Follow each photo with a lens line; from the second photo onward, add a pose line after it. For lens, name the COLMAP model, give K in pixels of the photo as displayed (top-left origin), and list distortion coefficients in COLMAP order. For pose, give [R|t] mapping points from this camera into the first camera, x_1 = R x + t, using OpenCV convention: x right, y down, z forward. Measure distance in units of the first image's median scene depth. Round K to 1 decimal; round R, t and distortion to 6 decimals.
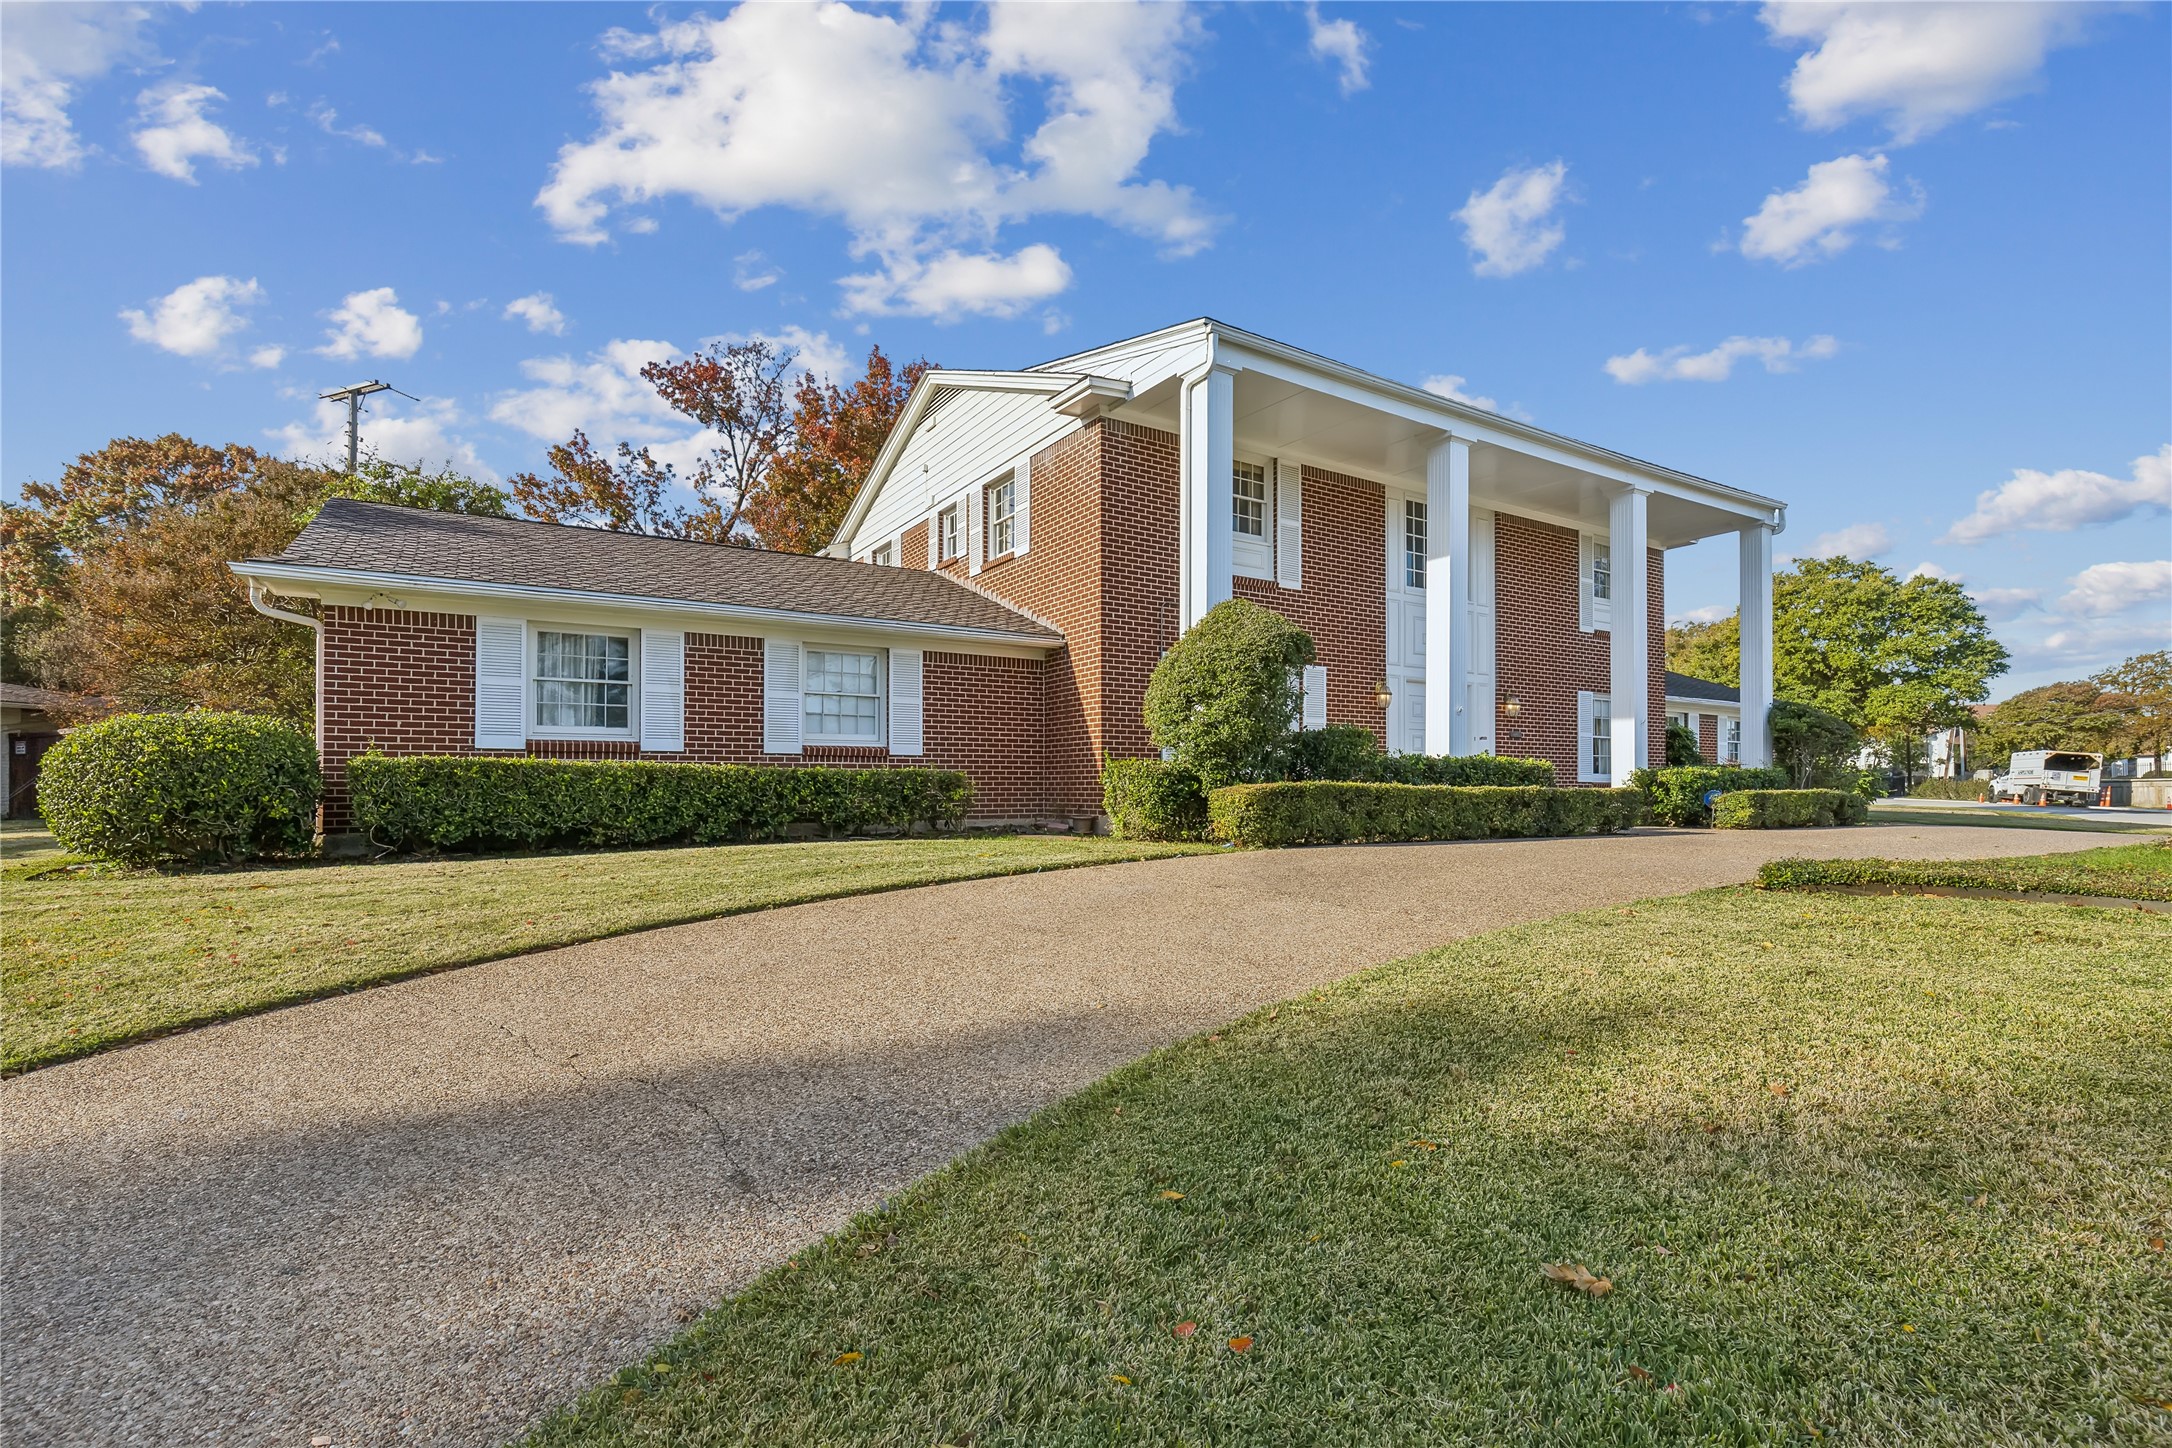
lens RADIAL K [[965.4, 0, 1084.2], [0, 965.4, 767.7], [0, 0, 1]] dist [0.001904, 0.000037]
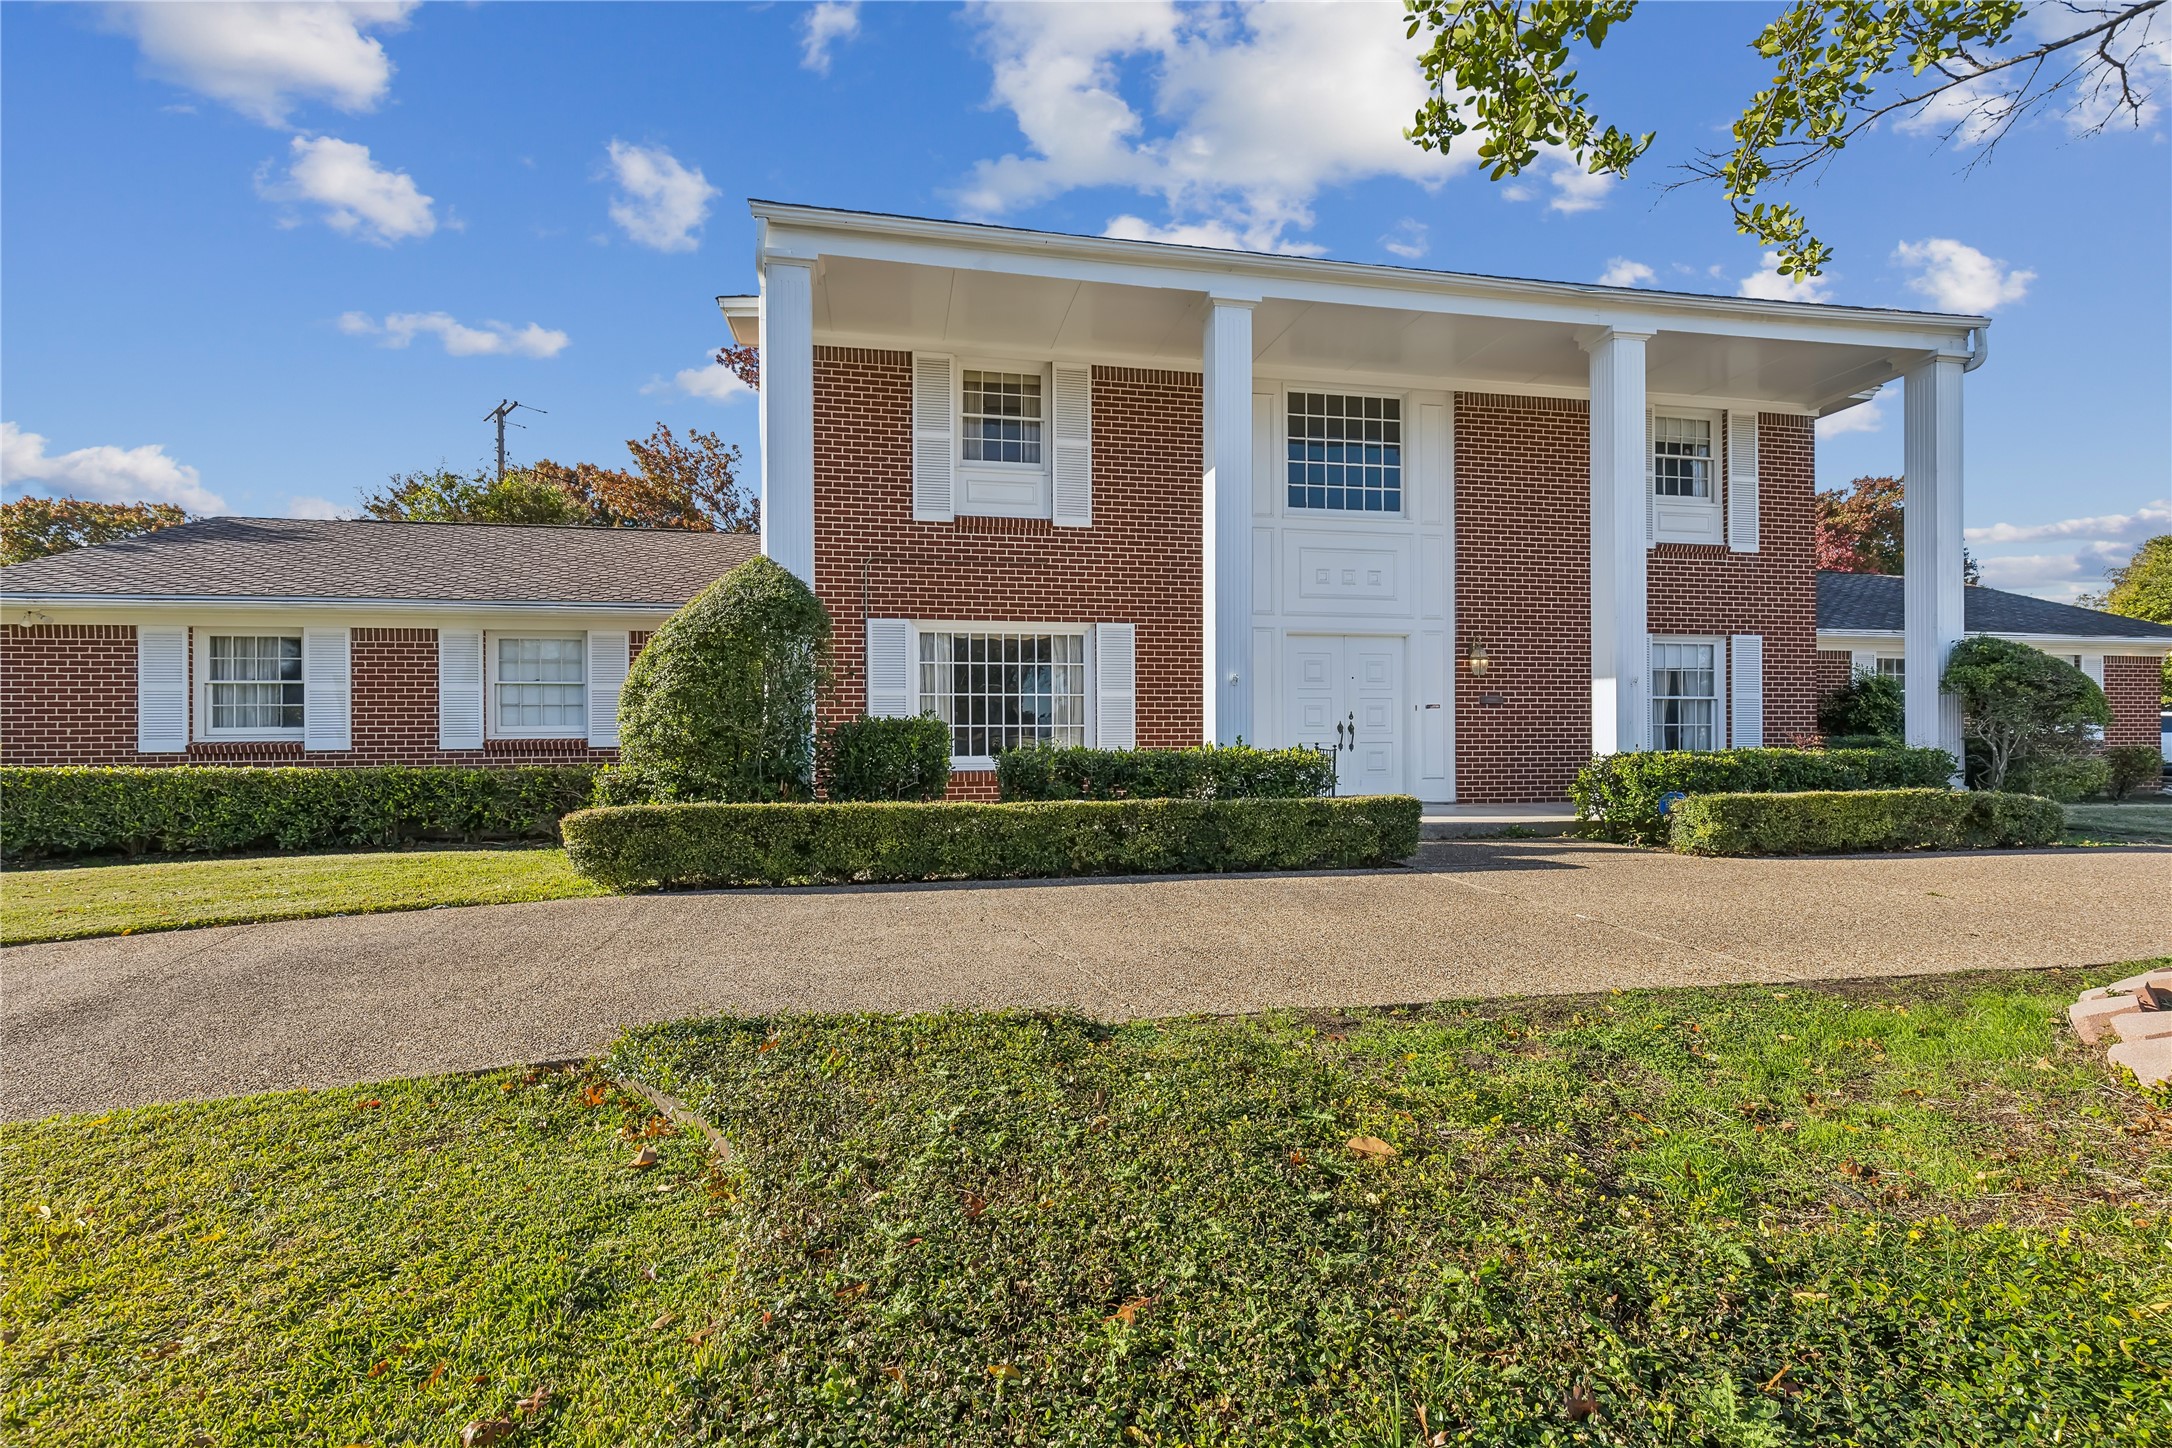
lens RADIAL K [[980.8, 0, 1095.0], [0, 980.8, 730.1], [0, 0, 1]] dist [0.000385, -0.000099]
pose [[0.939887, -0.010618, -0.341320, 0.635903], [0.015075, 0.999832, 0.010408, -0.036653], [0.341153, -0.014928, 0.939889, 0.326001]]
